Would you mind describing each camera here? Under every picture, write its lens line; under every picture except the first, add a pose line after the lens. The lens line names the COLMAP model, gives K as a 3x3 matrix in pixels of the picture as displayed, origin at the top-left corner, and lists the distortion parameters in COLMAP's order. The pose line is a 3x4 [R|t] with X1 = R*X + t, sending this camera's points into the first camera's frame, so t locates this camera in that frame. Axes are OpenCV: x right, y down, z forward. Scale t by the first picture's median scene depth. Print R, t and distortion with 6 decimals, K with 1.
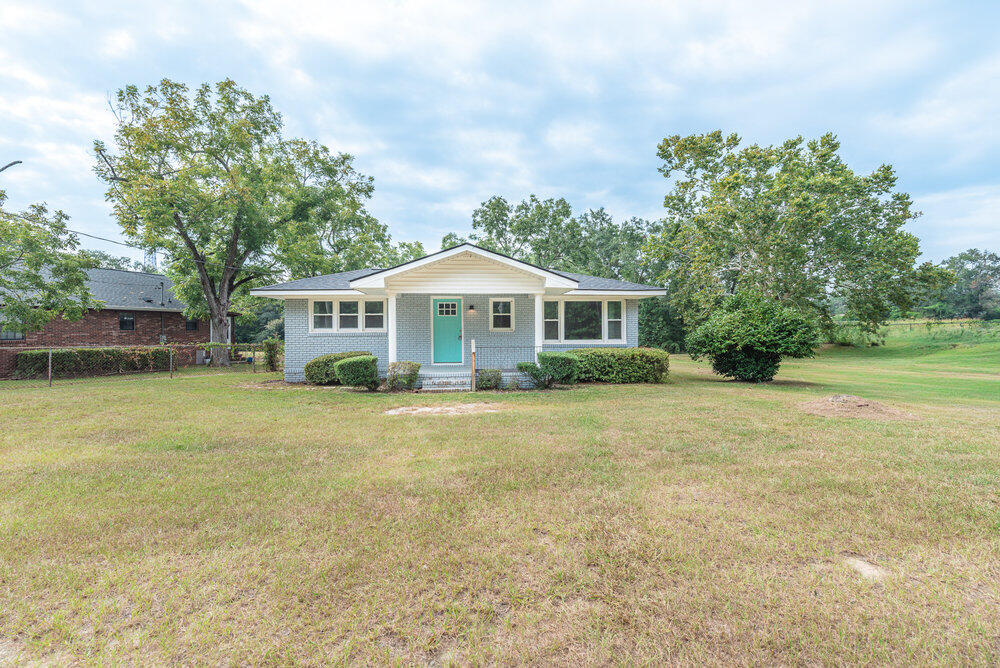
lens RADIAL K [[447.3, 0, 501.0], [0, 447.3, 335.3], [0, 0, 1]] dist [0.004505, -0.000636]
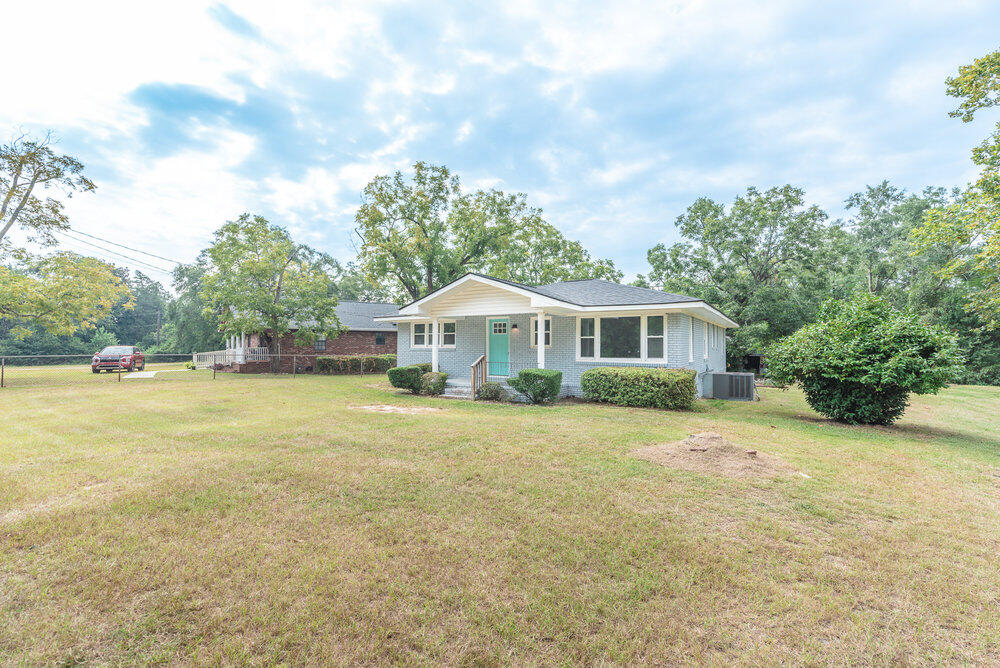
lens RADIAL K [[447.3, 0, 496.2], [0, 447.3, 337.7], [0, 0, 1]] dist [0.004505, -0.000636]
pose [[0.795075, -0.004298, -0.606495, 0.526315], [-0.012019, 0.999667, -0.022841, -0.008031], [0.606391, 0.025450, 0.794759, 0.092263]]
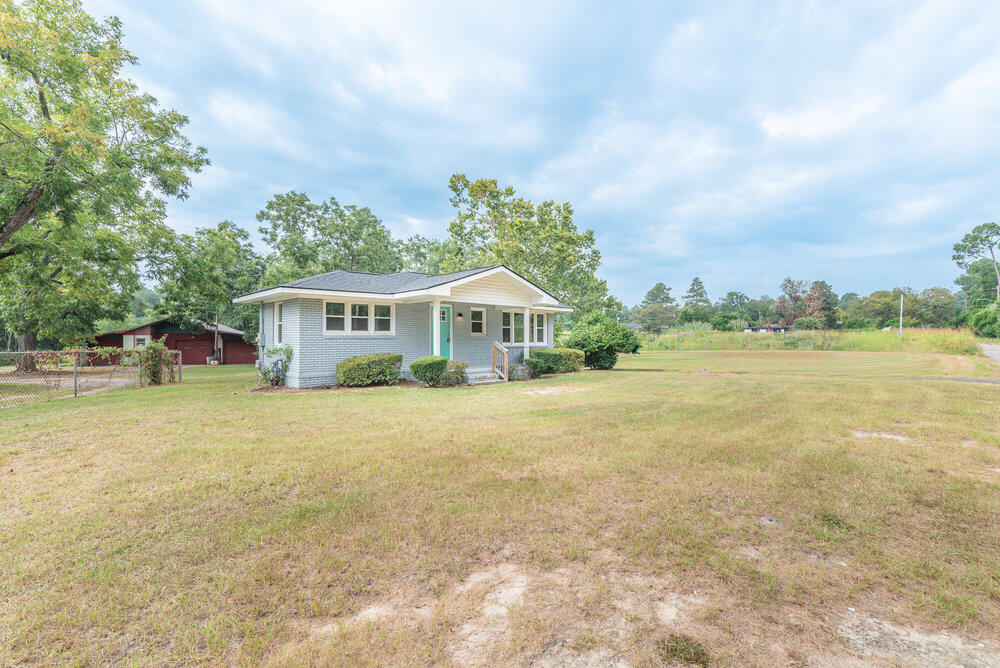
lens RADIAL K [[447.3, 0, 504.2], [0, 447.3, 338.0], [0, 0, 1]] dist [0.004505, -0.000636]
pose [[0.775009, 0.008027, 0.631899, -0.670383], [-0.001703, 0.999942, -0.010614, 0.009977], [-0.631948, 0.007150, 0.774978, 0.014461]]
